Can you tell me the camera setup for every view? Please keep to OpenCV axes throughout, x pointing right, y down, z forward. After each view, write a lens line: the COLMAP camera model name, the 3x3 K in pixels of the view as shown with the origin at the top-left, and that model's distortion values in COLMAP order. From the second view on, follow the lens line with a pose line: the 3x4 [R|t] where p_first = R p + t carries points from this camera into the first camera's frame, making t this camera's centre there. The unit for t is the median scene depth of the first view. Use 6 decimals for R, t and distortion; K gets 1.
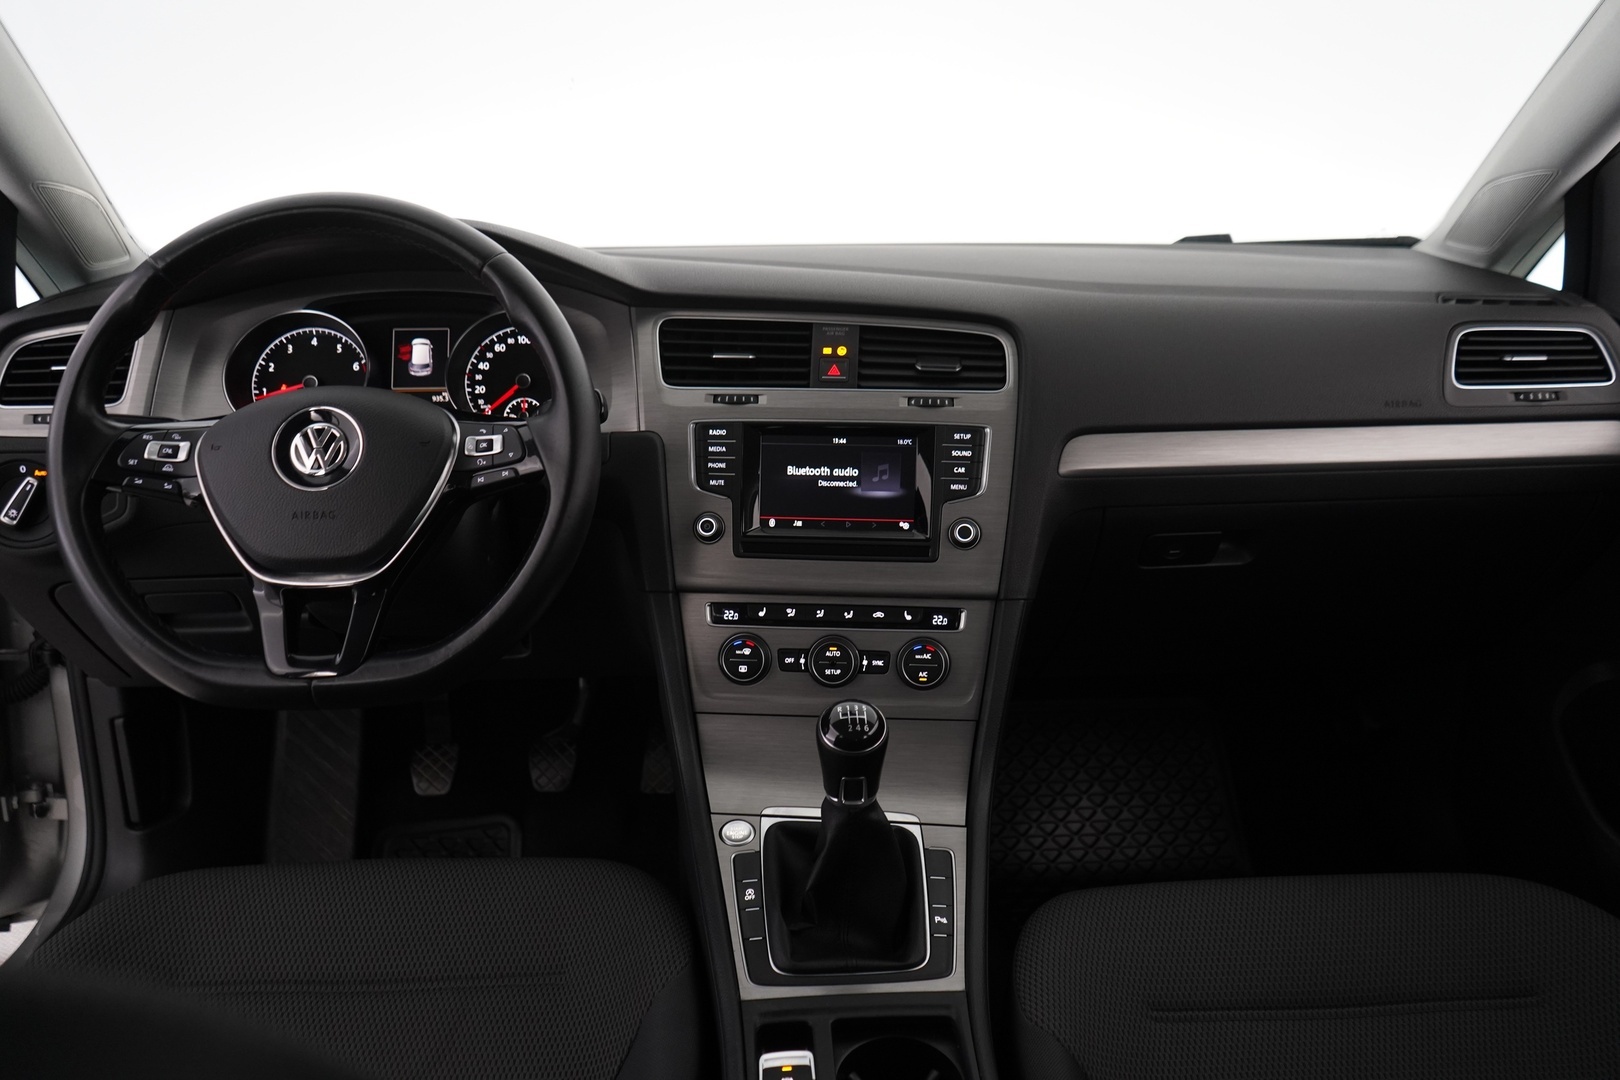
lens RADIAL K [[1310.0, 0, 802.2], [0, 1310.0, 533.9], [0, 0, 1]] dist [0.007804, -0.005080]
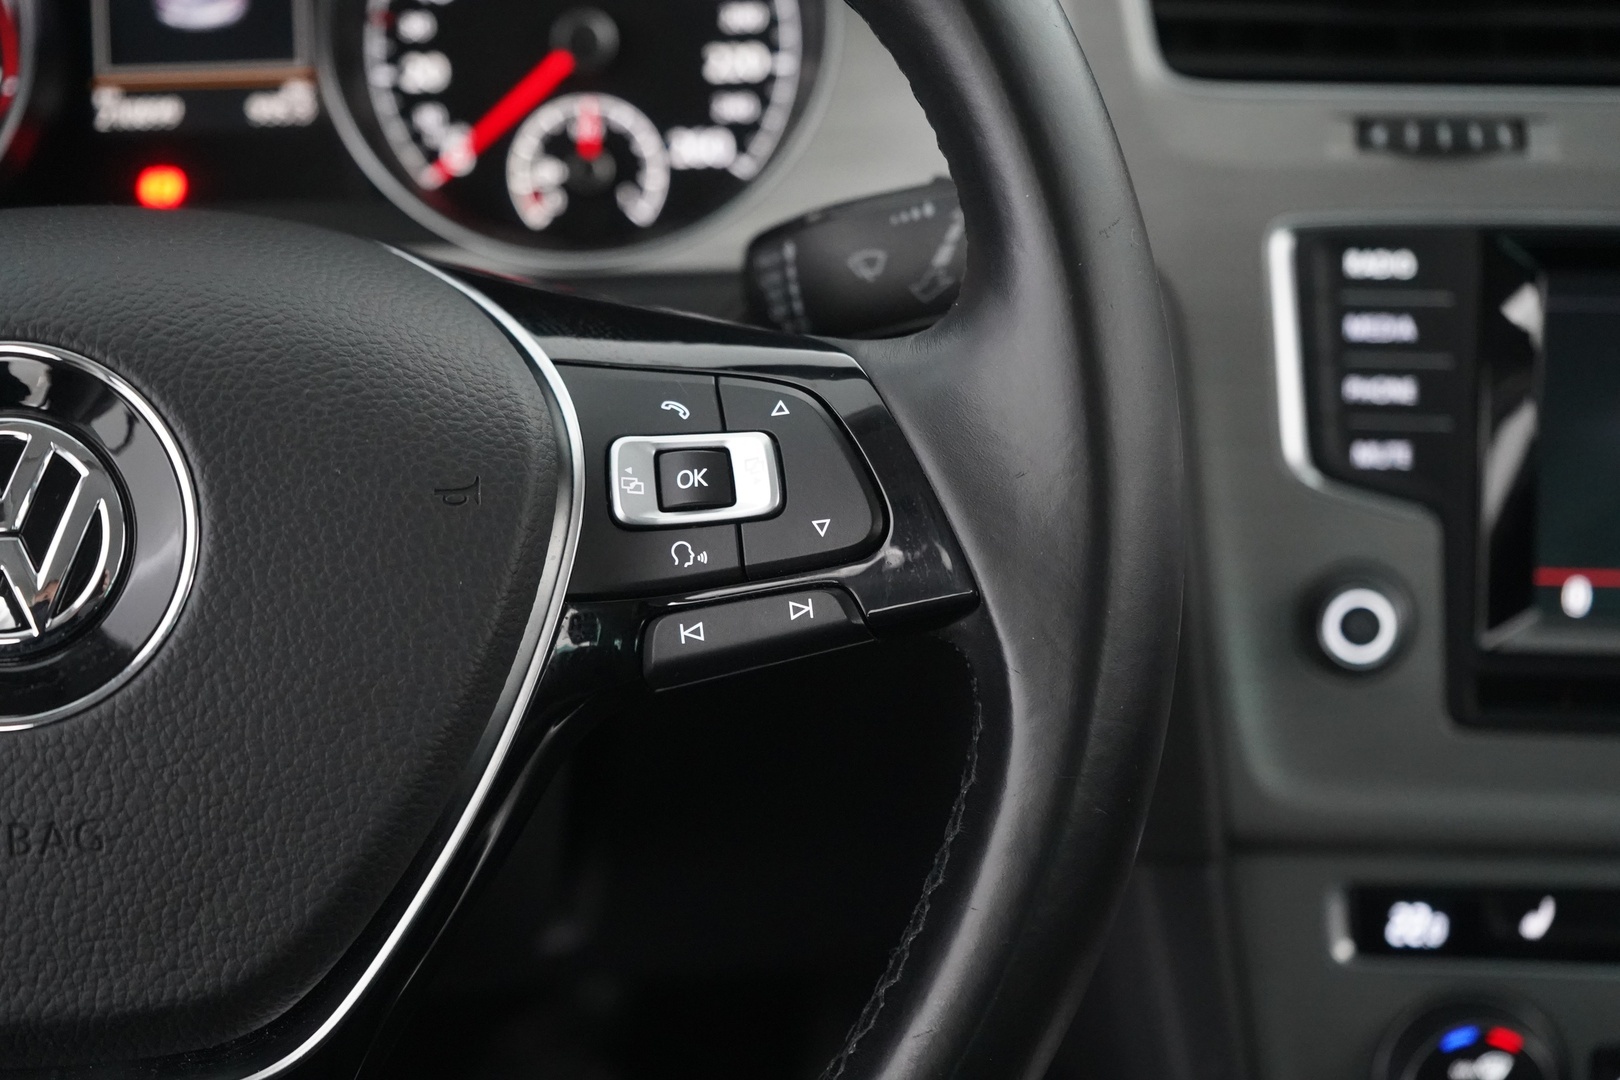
lens RADIAL K [[2948.6, 0, 808.0], [0, 2948.6, 538.2], [0, 0, 1]] dist [-0.020070, 0.000000]
pose [[0.999260, -0.017955, 0.034026, -0.204307], [0.012476, 0.987855, 0.154879, -0.117877], [-0.036394, -0.154340, 0.987347, 0.404597]]
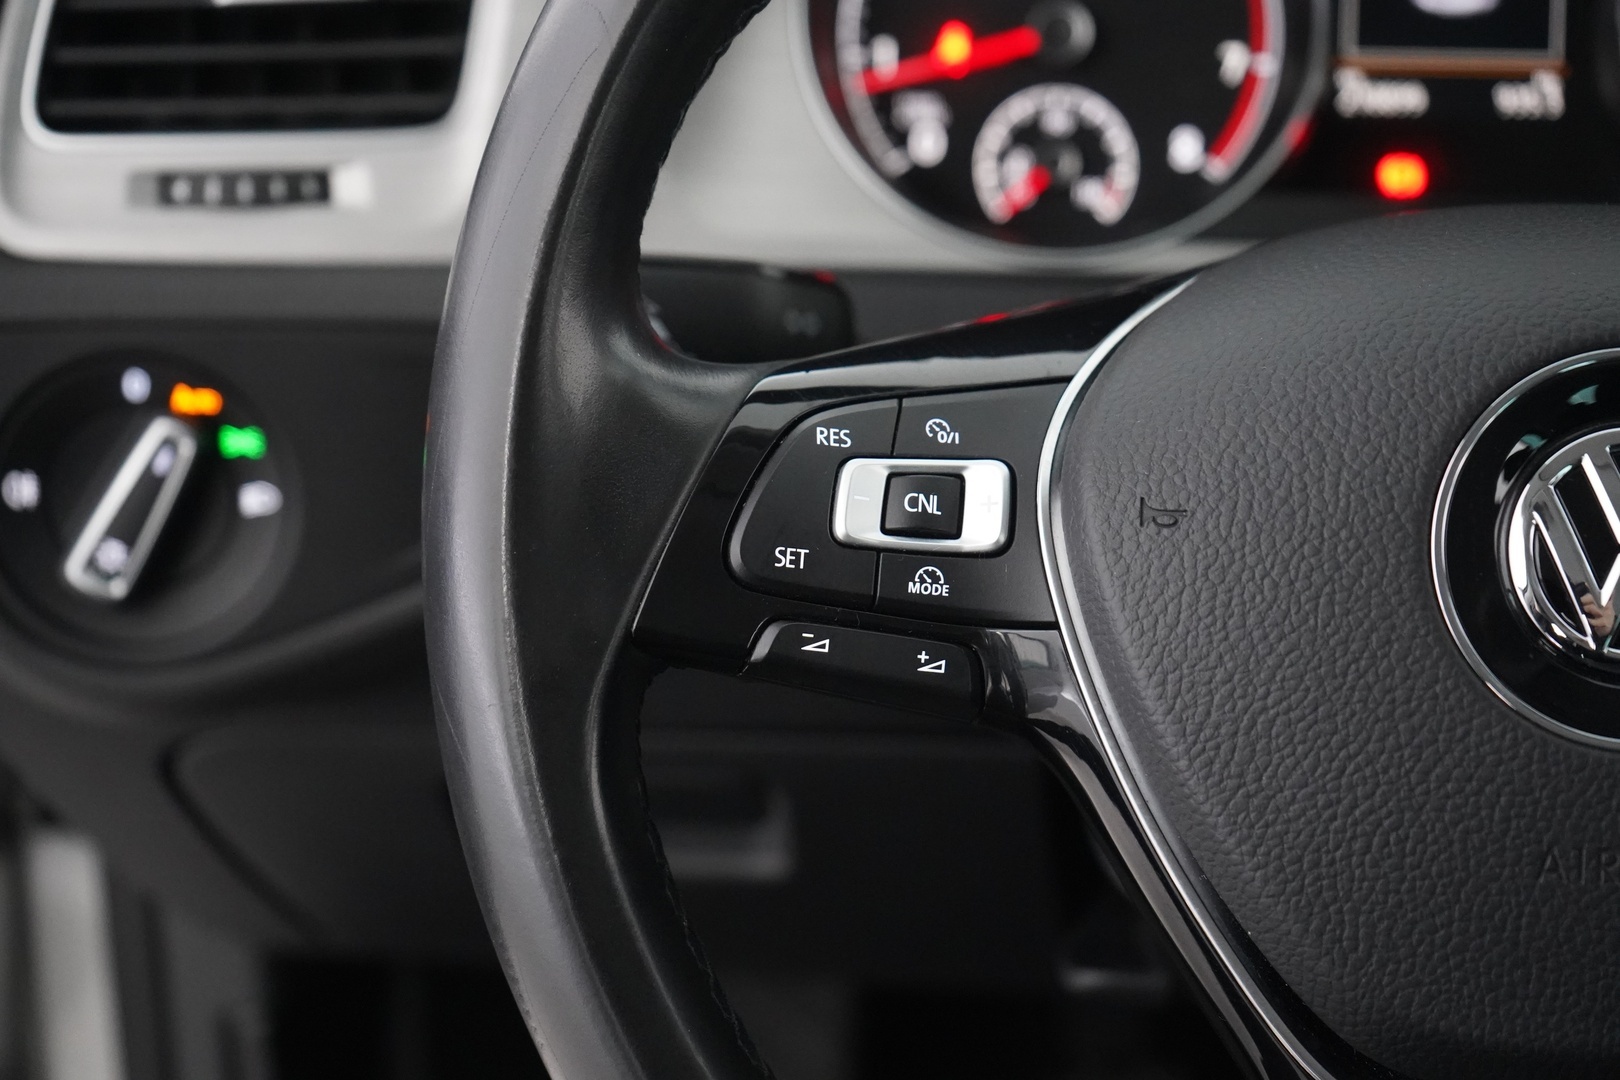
lens RADIAL K [[2948.6, 0, 802.0], [0, 2948.6, 523.0], [0, 0, 1]] dist [-0.020070, 0.000000]
pose [[0.989671, 0.055315, -0.132257, -0.366940], [-0.033365, 0.986102, 0.162755, -0.120597], [0.139422, -0.156661, 0.977762, 0.413702]]
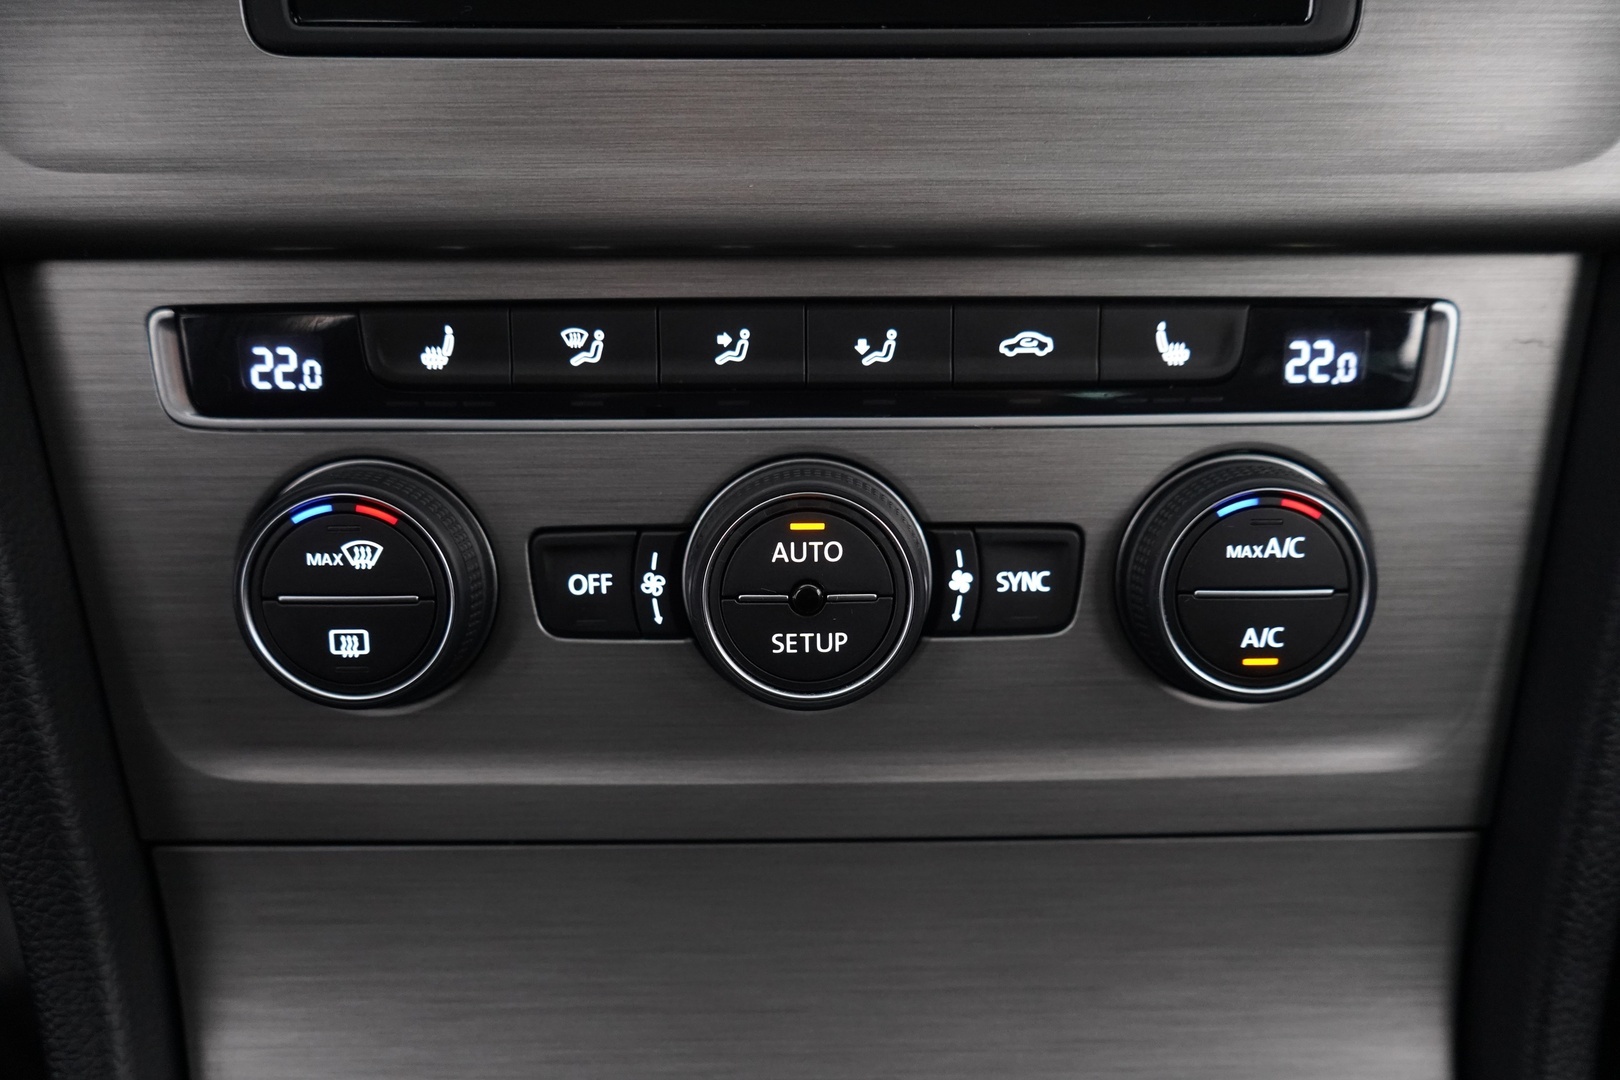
lens RADIAL K [[1310.0, 0, 815.0], [0, 1310.0, 533.0], [0, 0, 1]] dist [0.007804, -0.005080]
pose [[0.995110, -0.041490, 0.089635, 0.007104], [0.023868, 0.981612, 0.189388, 0.050937], [-0.095844, -0.186322, 0.977803, 0.797297]]
